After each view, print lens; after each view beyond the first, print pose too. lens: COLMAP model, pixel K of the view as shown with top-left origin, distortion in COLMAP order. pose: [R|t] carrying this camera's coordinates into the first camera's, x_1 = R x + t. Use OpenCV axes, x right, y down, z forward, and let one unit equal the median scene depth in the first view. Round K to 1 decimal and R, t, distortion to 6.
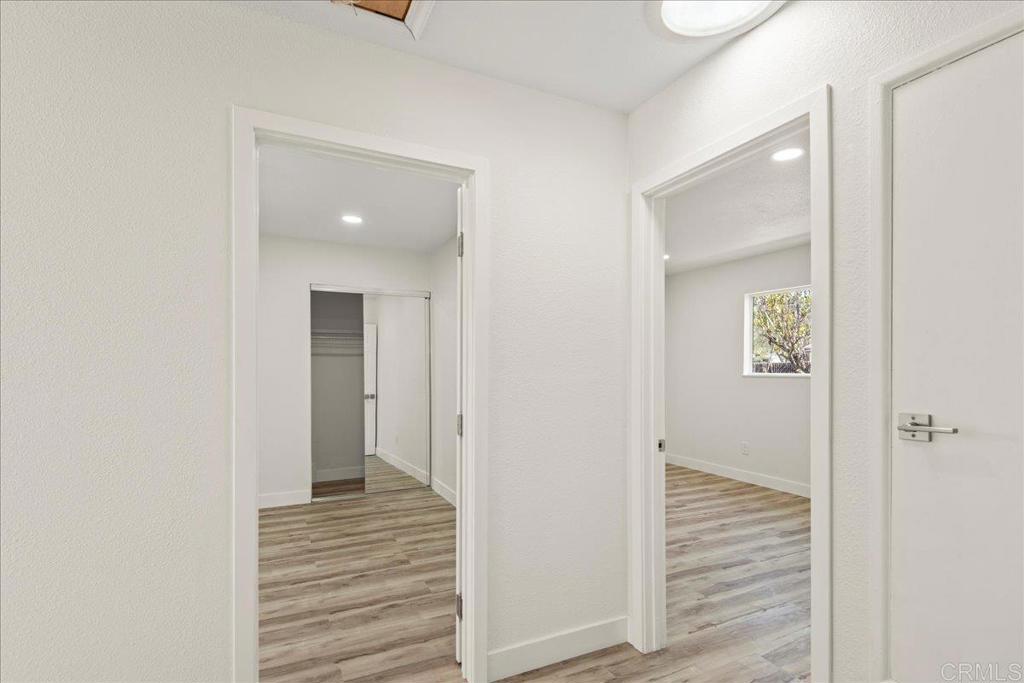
lens RADIAL K [[486.1, 0, 522.4], [0, 486.1, 359.1], [0, 0, 1]] dist [0.015108, 0.000066]
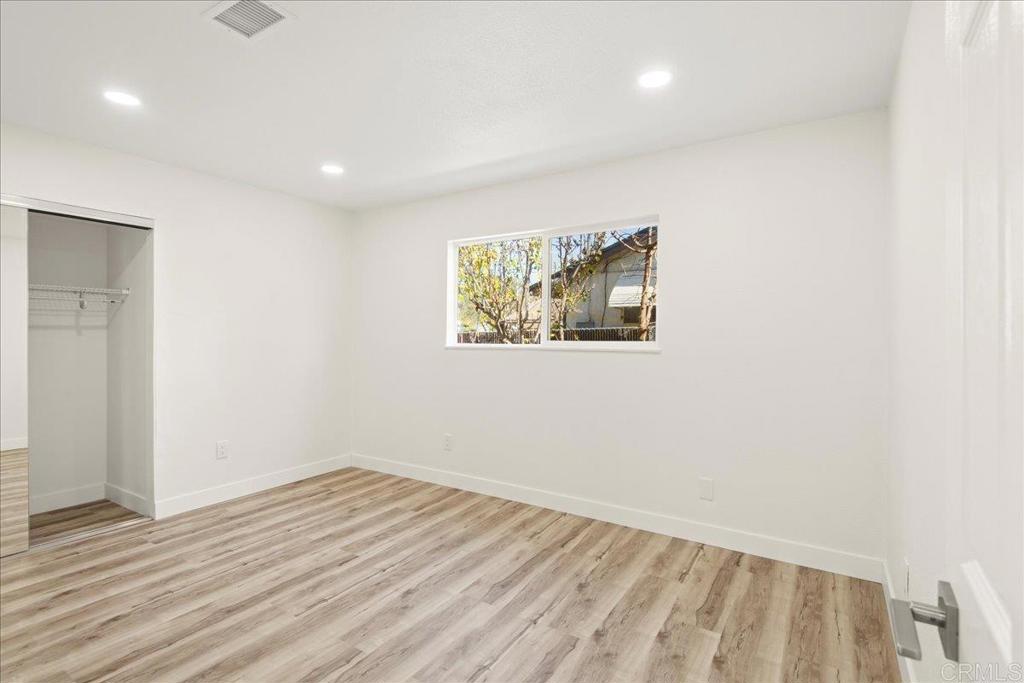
lens RADIAL K [[504.5, 0, 510.3], [0, 504.5, 331.1], [0, 0, 1]] dist [0.001740, 0.000208]
pose [[0.859661, 0.003625, 0.510852, 0.144403], [-0.005293, 0.999984, 0.001811, 0.006706], [-0.510838, -0.004261, 0.859666, 0.285348]]
